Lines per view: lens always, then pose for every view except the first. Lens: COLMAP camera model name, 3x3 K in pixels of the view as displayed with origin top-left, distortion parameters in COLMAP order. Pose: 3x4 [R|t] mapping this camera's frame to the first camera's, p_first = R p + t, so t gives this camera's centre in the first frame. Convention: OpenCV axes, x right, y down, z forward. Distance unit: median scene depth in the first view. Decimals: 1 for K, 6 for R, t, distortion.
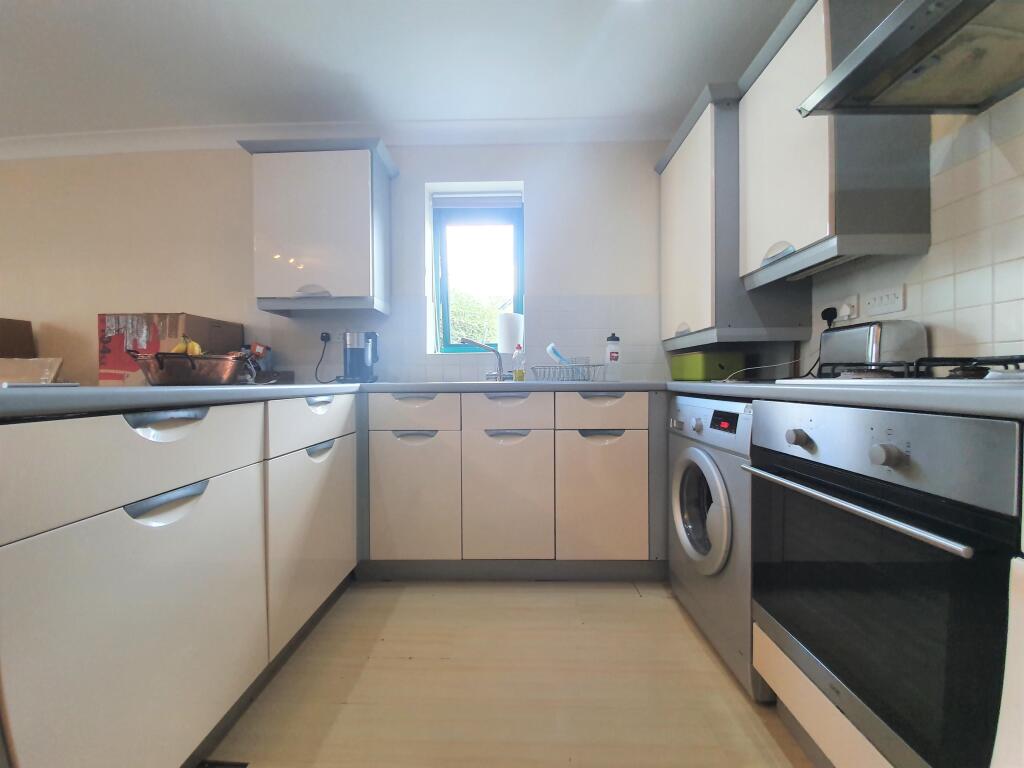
lens RADIAL K [[404.1, 0, 512.0], [0, 404.1, 384.0], [0, 0, 1]] dist [0.001950, -0.010138]
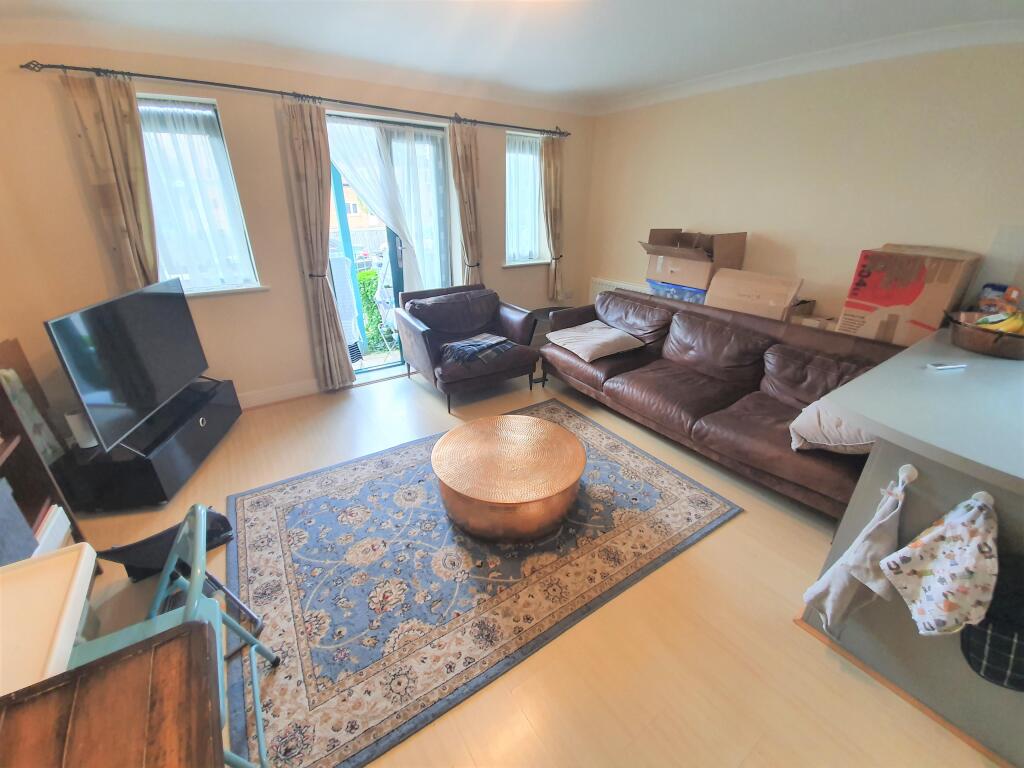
lens RADIAL K [[404.1, 0, 512.0], [0, 404.1, 384.0], [0, 0, 1]] dist [0.001950, -0.010138]
pose [[0.585604, 0.339958, -0.735864, -0.728717], [-0.015749, 0.912406, 0.408984, -0.318079], [0.810444, -0.227914, 0.539663, -0.612314]]
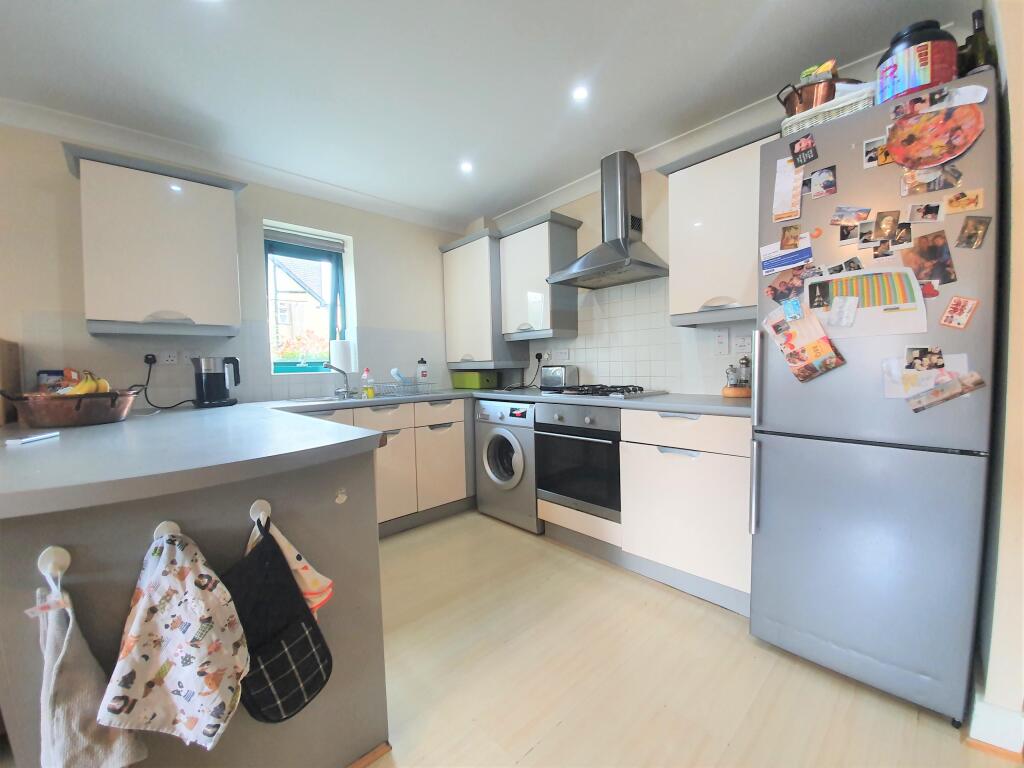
lens RADIAL K [[404.1, 0, 512.0], [0, 404.1, 384.0], [0, 0, 1]] dist [0.001950, -0.010138]
pose [[0.707237, -0.040885, 0.705794, -0.730861], [0.024267, 0.999142, 0.033561, -0.096891], [-0.706560, -0.006608, 0.707622, -0.350971]]
